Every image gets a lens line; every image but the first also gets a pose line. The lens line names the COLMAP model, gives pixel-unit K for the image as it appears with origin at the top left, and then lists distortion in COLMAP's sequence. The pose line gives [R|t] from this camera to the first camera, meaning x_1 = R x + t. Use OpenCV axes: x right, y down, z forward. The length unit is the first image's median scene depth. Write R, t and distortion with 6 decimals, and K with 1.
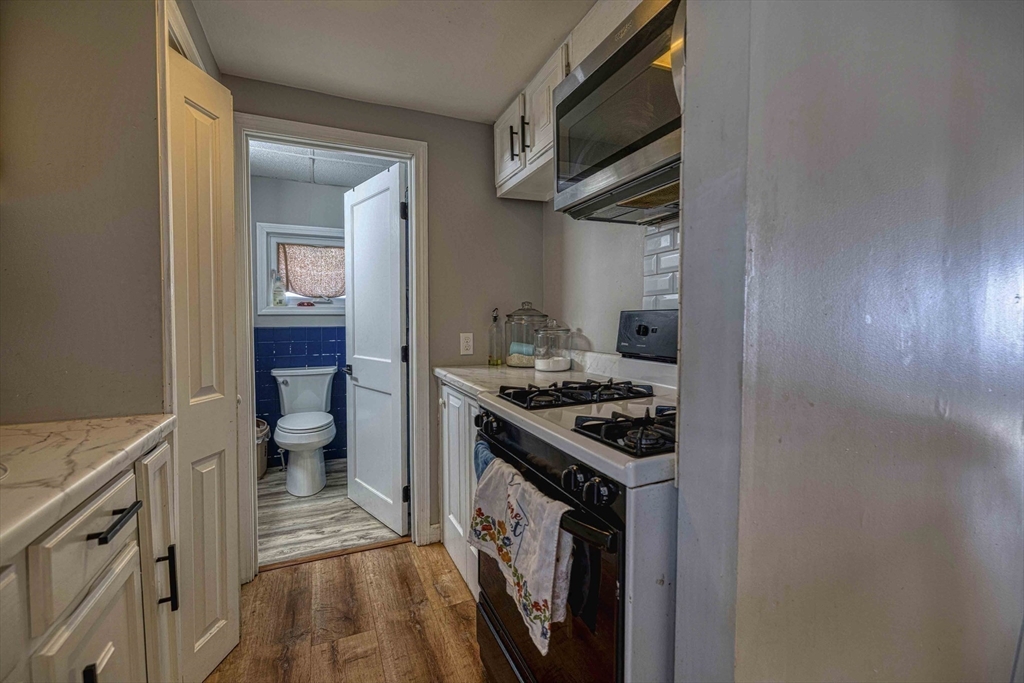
lens RADIAL K [[426.3, 0, 509.3], [0, 426.3, 334.7], [0, 0, 1]] dist [-0.004611, -0.000152]
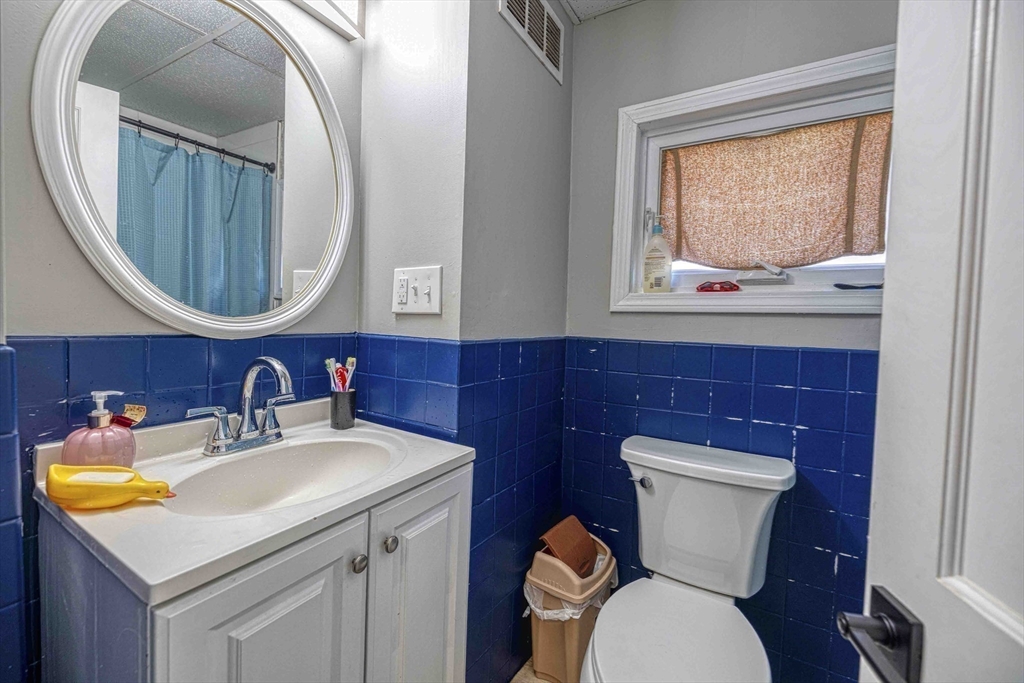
lens RADIAL K [[426.3, 0, 509.8], [0, 426.3, 334.8], [0, 0, 1]] dist [-0.004611, -0.000152]
pose [[0.572014, 0.041777, -0.819179, -0.263348], [-0.060743, 0.998117, 0.008488, -0.018432], [0.817992, 0.044904, 0.573475, 0.620030]]
